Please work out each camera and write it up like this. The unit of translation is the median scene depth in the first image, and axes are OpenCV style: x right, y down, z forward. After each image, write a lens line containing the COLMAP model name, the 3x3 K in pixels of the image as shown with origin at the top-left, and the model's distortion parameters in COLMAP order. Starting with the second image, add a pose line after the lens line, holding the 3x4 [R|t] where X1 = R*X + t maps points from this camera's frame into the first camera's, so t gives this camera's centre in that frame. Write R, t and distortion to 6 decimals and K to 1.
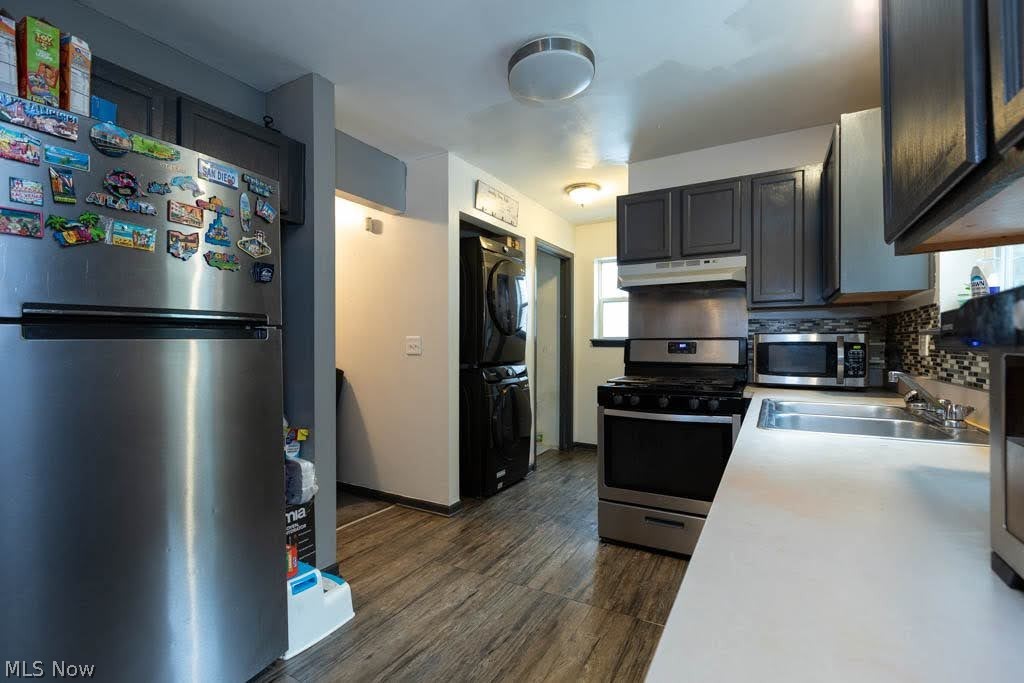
lens RADIAL K [[458.4, 0, 515.0], [0, 458.4, 346.2], [0, 0, 1]] dist [0.003381, -0.000890]
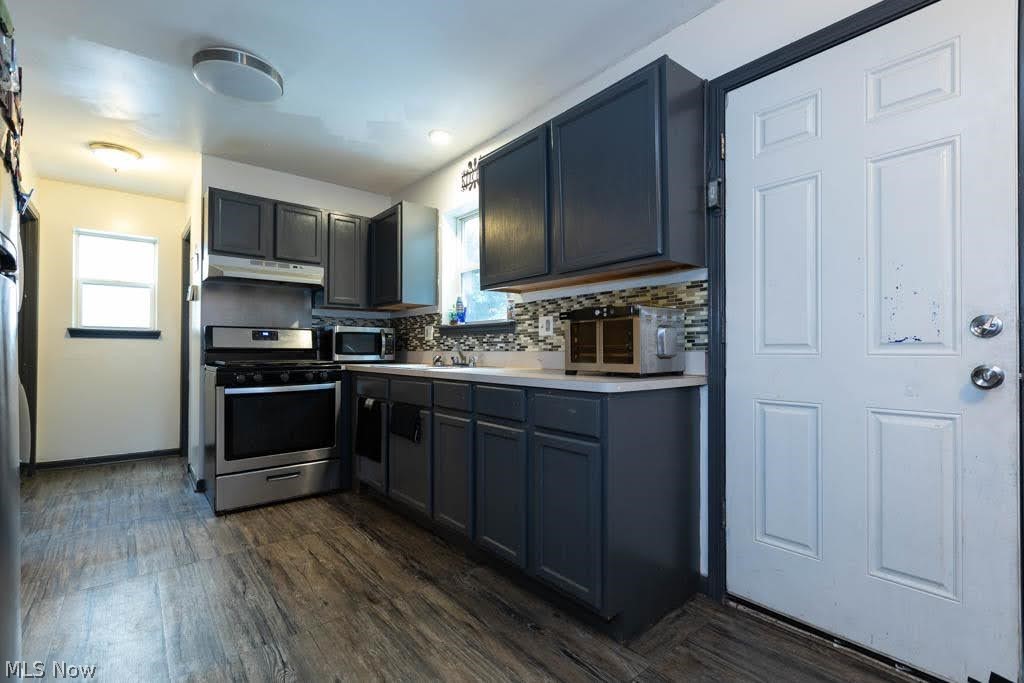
lens RADIAL K [[458.4, 0, 512.3], [0, 458.4, 345.0], [0, 0, 1]] dist [0.003381, -0.000890]
pose [[0.365922, 0.013607, 0.930546, -0.593117], [0.001302, 0.999885, -0.015133, 0.055521], [-0.930645, 0.006749, 0.365862, -0.013279]]
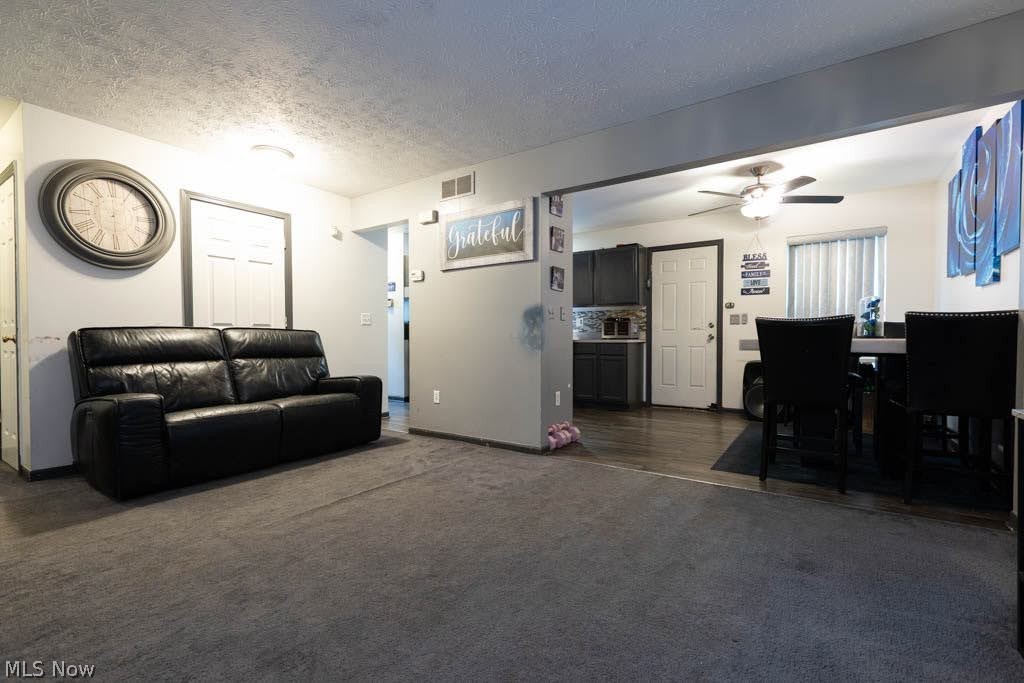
lens RADIAL K [[458.4, 0, 512.5], [0, 458.4, 343.3], [0, 0, 1]] dist [0.003381, -0.000890]
pose [[0.086724, -0.012661, 0.996152, -2.380122], [0.007264, 0.999901, 0.012076, 0.084511], [-0.996206, 0.006189, 0.086808, 0.494750]]
